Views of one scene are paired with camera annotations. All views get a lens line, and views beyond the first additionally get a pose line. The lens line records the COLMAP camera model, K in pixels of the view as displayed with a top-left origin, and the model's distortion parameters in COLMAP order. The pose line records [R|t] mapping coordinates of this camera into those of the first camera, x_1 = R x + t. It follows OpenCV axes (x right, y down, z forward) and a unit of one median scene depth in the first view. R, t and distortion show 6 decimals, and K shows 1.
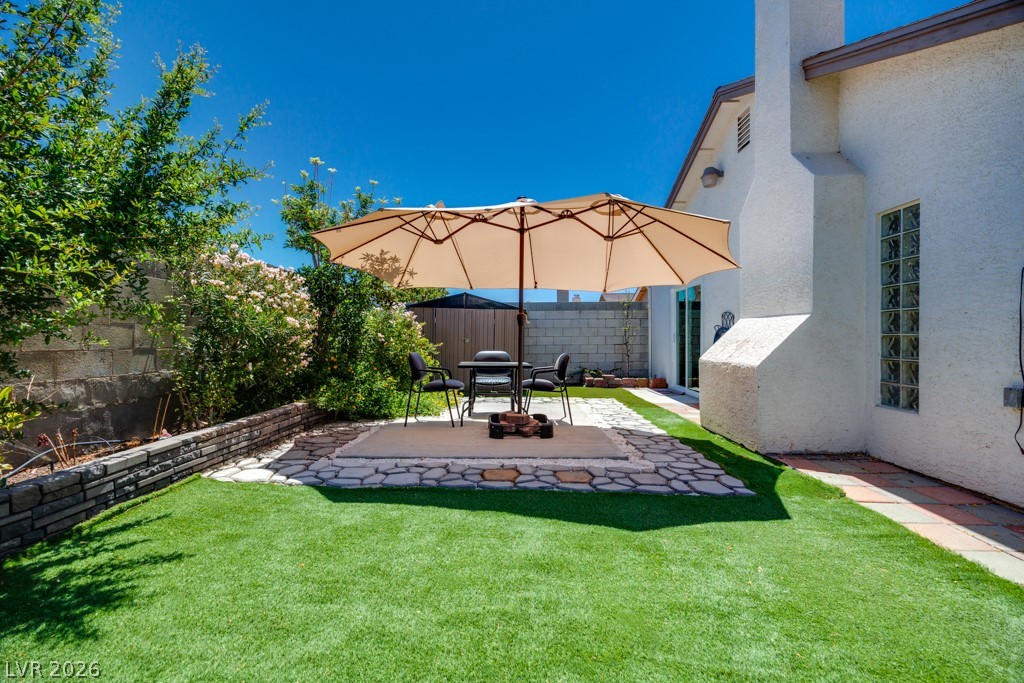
lens RADIAL K [[434.5, 0, 512.0], [0, 434.5, 341.5], [0, 0, 1]] dist [-0.008198, 0.000345]
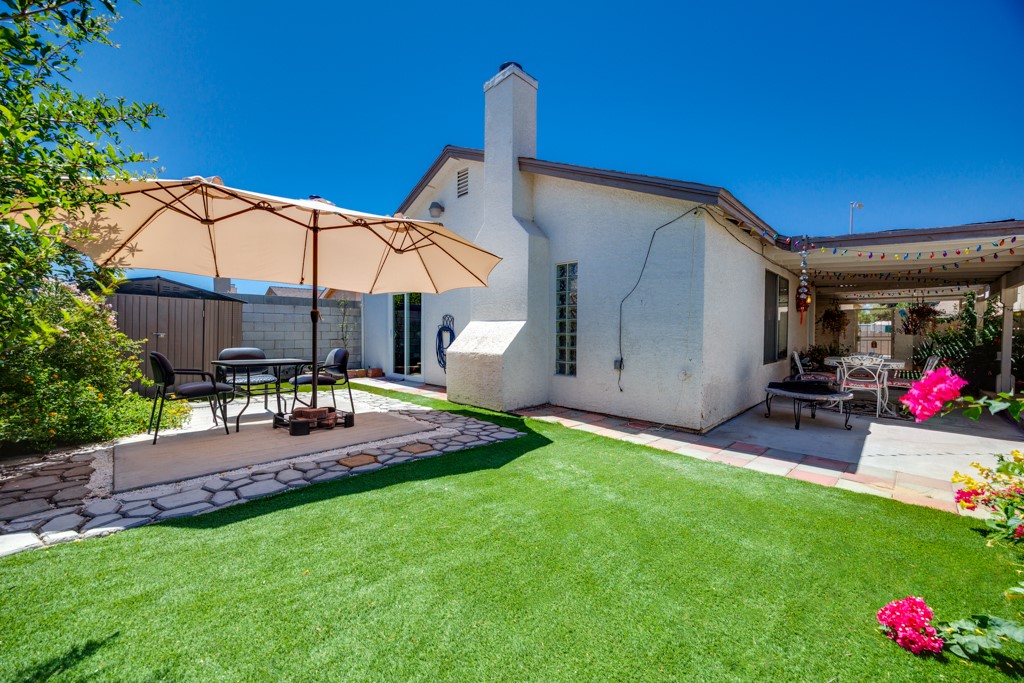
lens RADIAL K [[394.7, 0, 512.0], [0, 394.7, 341.5], [0, 0, 1]] dist [-0.000155, 0.000055]
pose [[0.690546, -0.008301, 0.723241, -0.374557], [-0.002368, 0.999903, 0.013738, -0.005909], [-0.723285, -0.011200, 0.690459, 0.028183]]
